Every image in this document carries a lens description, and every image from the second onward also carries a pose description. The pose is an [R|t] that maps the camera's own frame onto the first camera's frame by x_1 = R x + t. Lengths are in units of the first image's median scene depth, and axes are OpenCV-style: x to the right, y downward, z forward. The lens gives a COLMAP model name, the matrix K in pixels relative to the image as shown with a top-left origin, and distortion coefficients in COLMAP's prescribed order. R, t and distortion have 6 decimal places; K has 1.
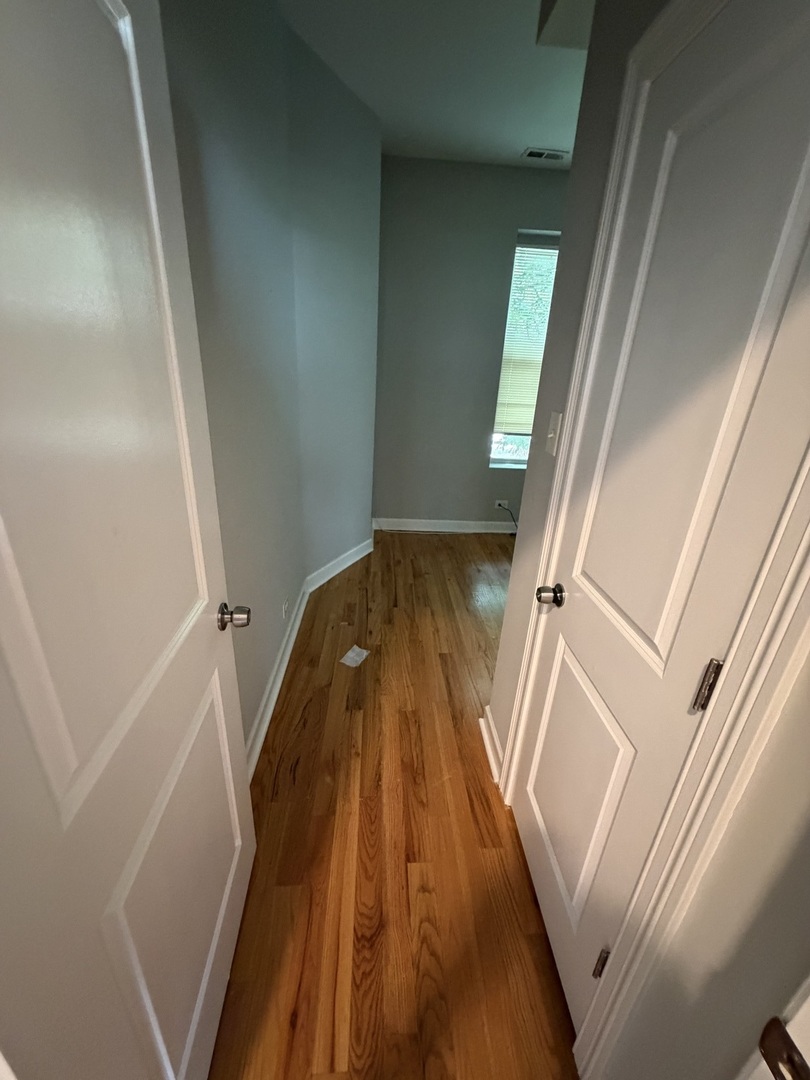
lens RADIAL K [[431.6, 0, 399.7], [0, 431.6, 538.6], [0, 0, 1]] dist [0.001601, -0.000031]
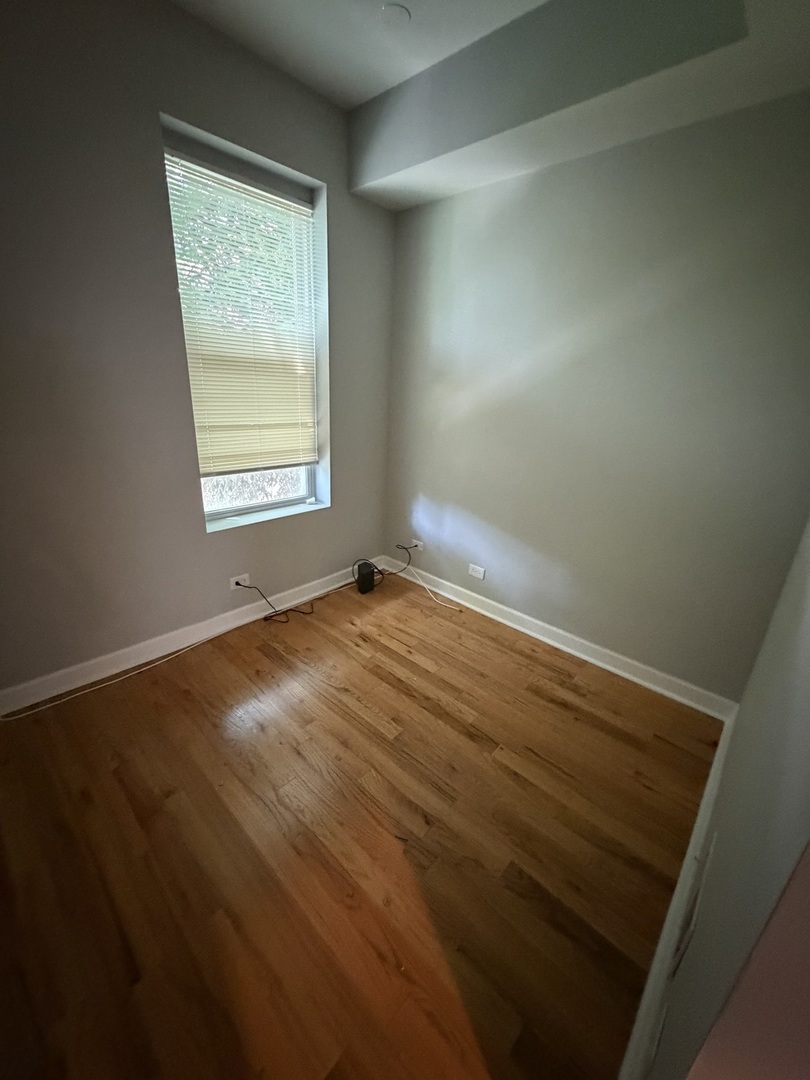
lens RADIAL K [[431.6, 0, 405.2], [0, 431.6, 538.5], [0, 0, 1]] dist [0.001601, -0.000031]
pose [[0.707366, -0.235330, 0.666523, -0.002715], [0.236070, 0.967461, 0.091046, -0.147679], [-0.666261, 0.092944, 0.739904, 0.371896]]
